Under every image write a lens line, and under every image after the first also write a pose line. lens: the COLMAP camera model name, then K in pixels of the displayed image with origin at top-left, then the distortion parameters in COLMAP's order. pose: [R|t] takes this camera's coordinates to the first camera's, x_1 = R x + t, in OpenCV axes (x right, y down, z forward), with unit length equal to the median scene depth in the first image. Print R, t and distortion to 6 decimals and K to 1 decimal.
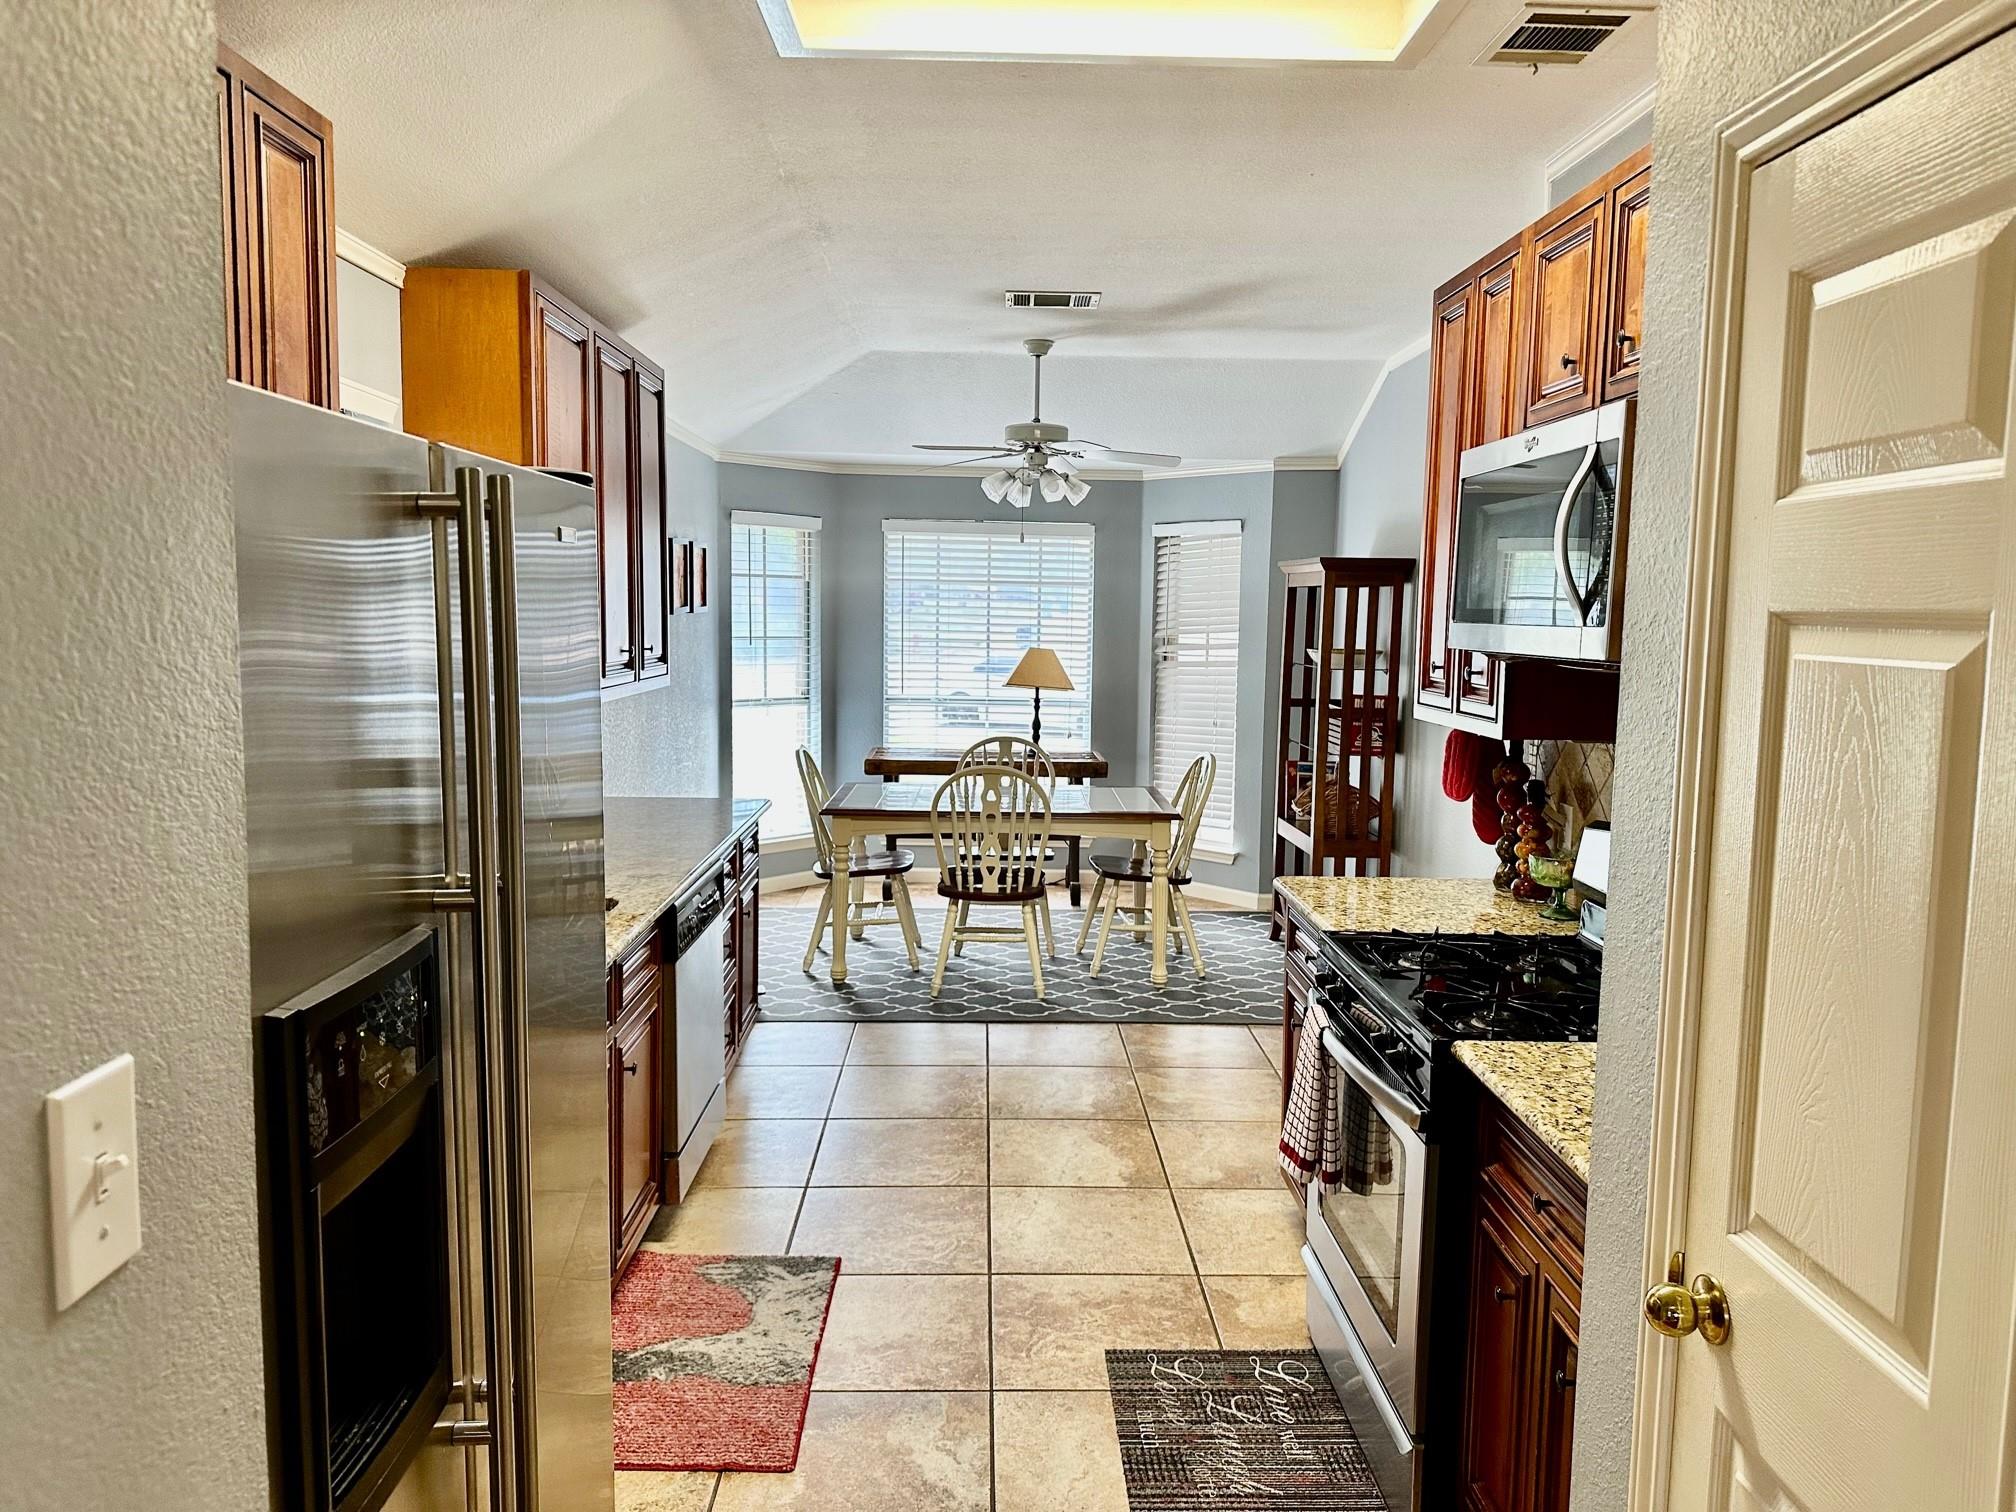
lens RADIAL K [[1420.3, 0, 1006.7], [0, 1420.3, 747.3], [0, 0, 1]] dist [0.049281, -0.026564]
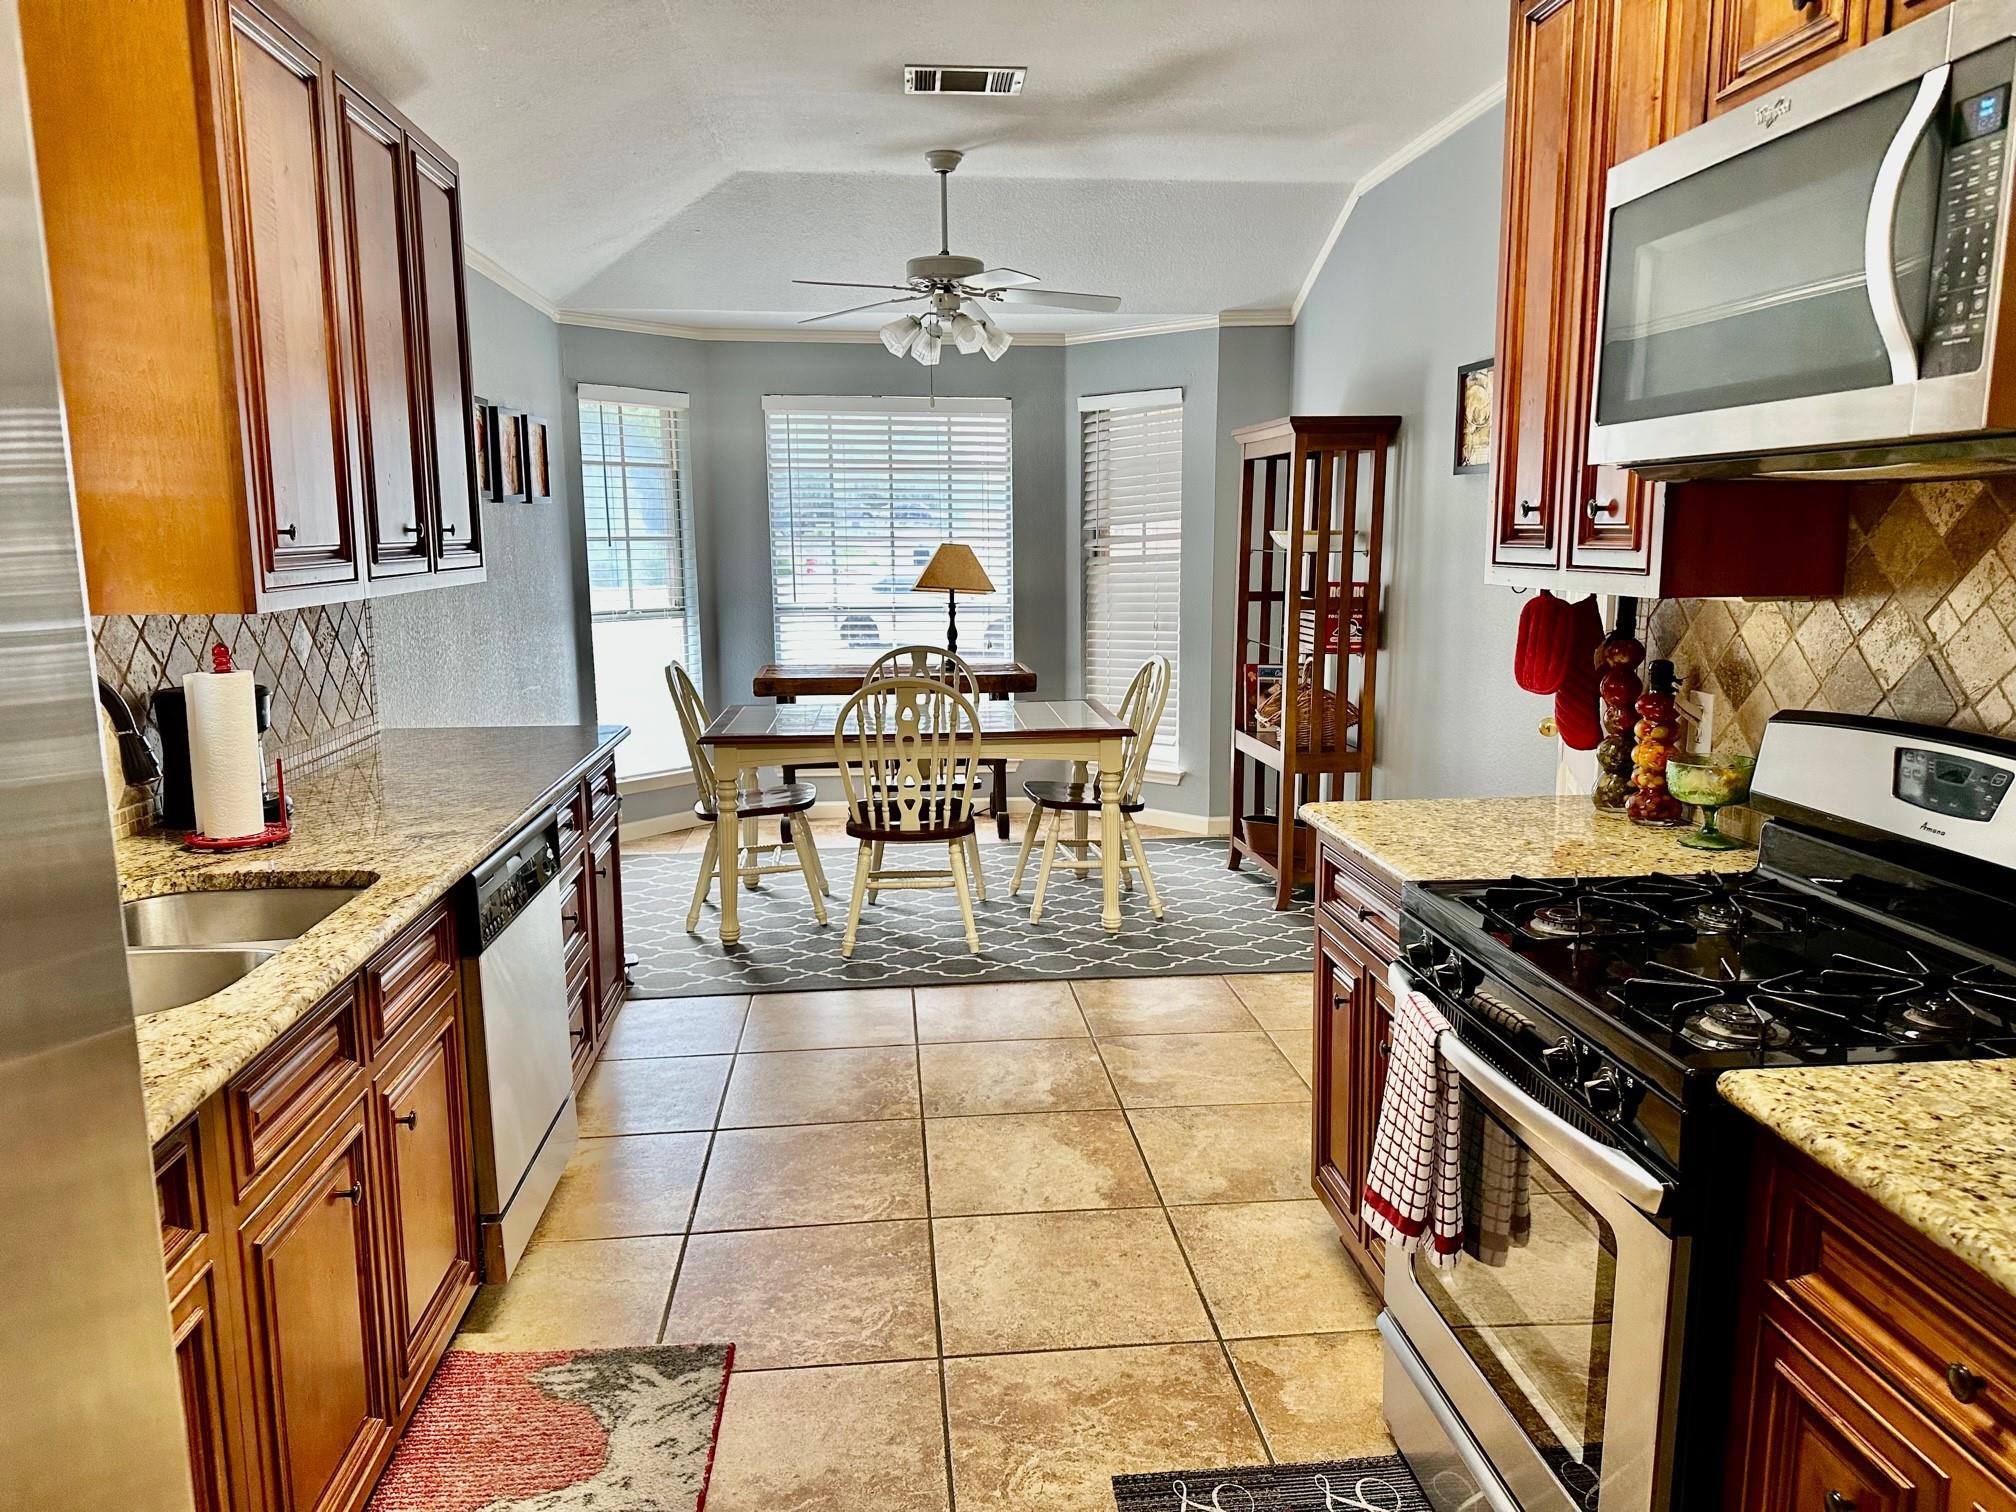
lens RADIAL K [[1420.3, 0, 1012.4], [0, 1420.3, 763.2], [0, 0, 1]] dist [0.049281, -0.026564]
pose [[0.996760, -0.034198, 0.072803, -0.011845], [0.029463, 0.997441, 0.065148, 0.011658], [-0.074844, -0.062792, 0.995216, 0.186872]]
